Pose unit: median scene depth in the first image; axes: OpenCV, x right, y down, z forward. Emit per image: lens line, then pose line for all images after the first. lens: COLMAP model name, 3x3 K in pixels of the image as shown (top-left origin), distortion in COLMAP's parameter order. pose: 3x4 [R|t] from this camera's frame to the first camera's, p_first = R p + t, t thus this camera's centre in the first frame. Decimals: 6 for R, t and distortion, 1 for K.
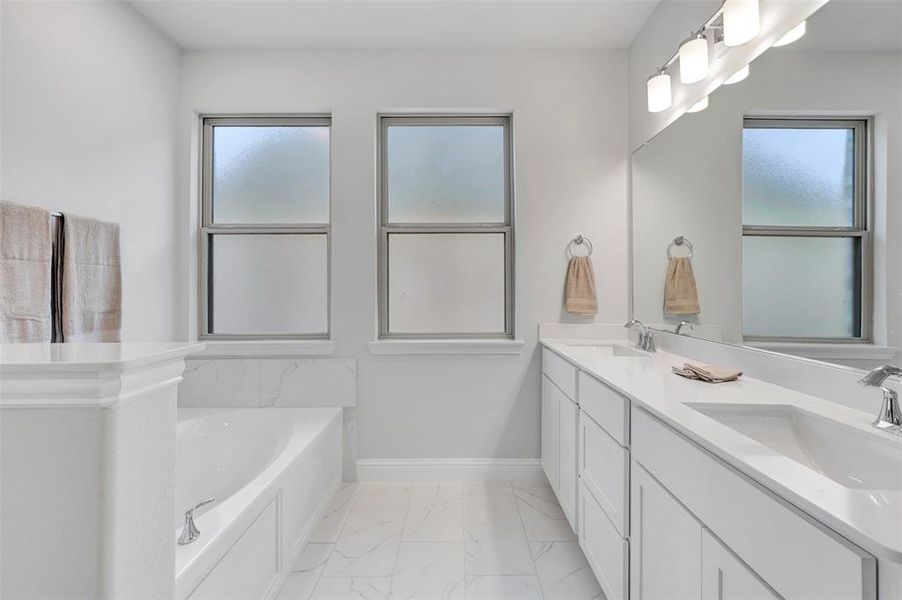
lens RADIAL K [[358.7, 0, 453.1], [0, 358.7, 288.2], [0, 0, 1]] dist [-0.000540, 0.000196]
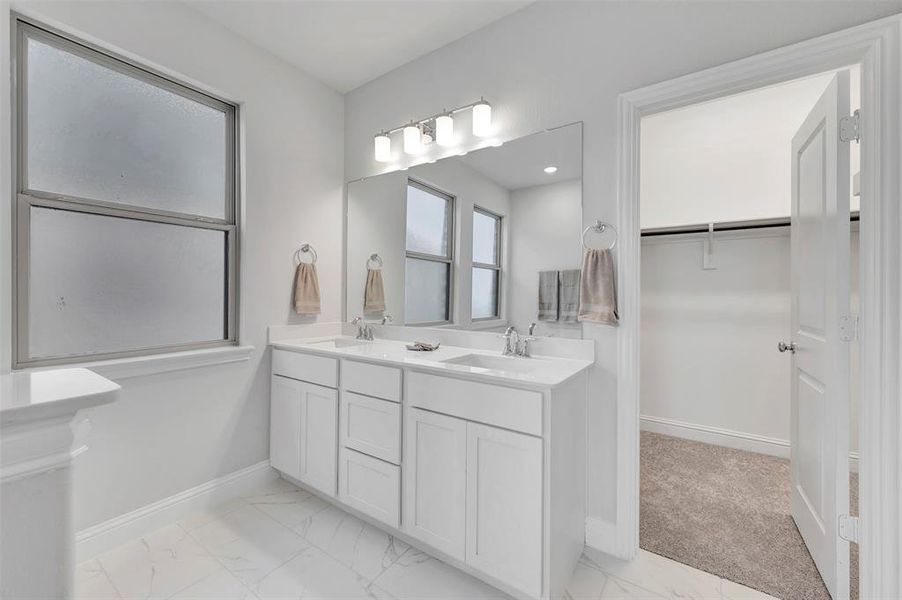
lens RADIAL K [[358.4, 0, 454.4], [0, 358.4, 297.5], [0, 0, 1]] dist [0.002680, 0.000195]
pose [[0.563902, -0.007104, 0.825811, -0.304109], [-0.007599, 0.999876, 0.013790, -0.001830], [-0.825807, -0.014052, 0.563778, -0.002329]]
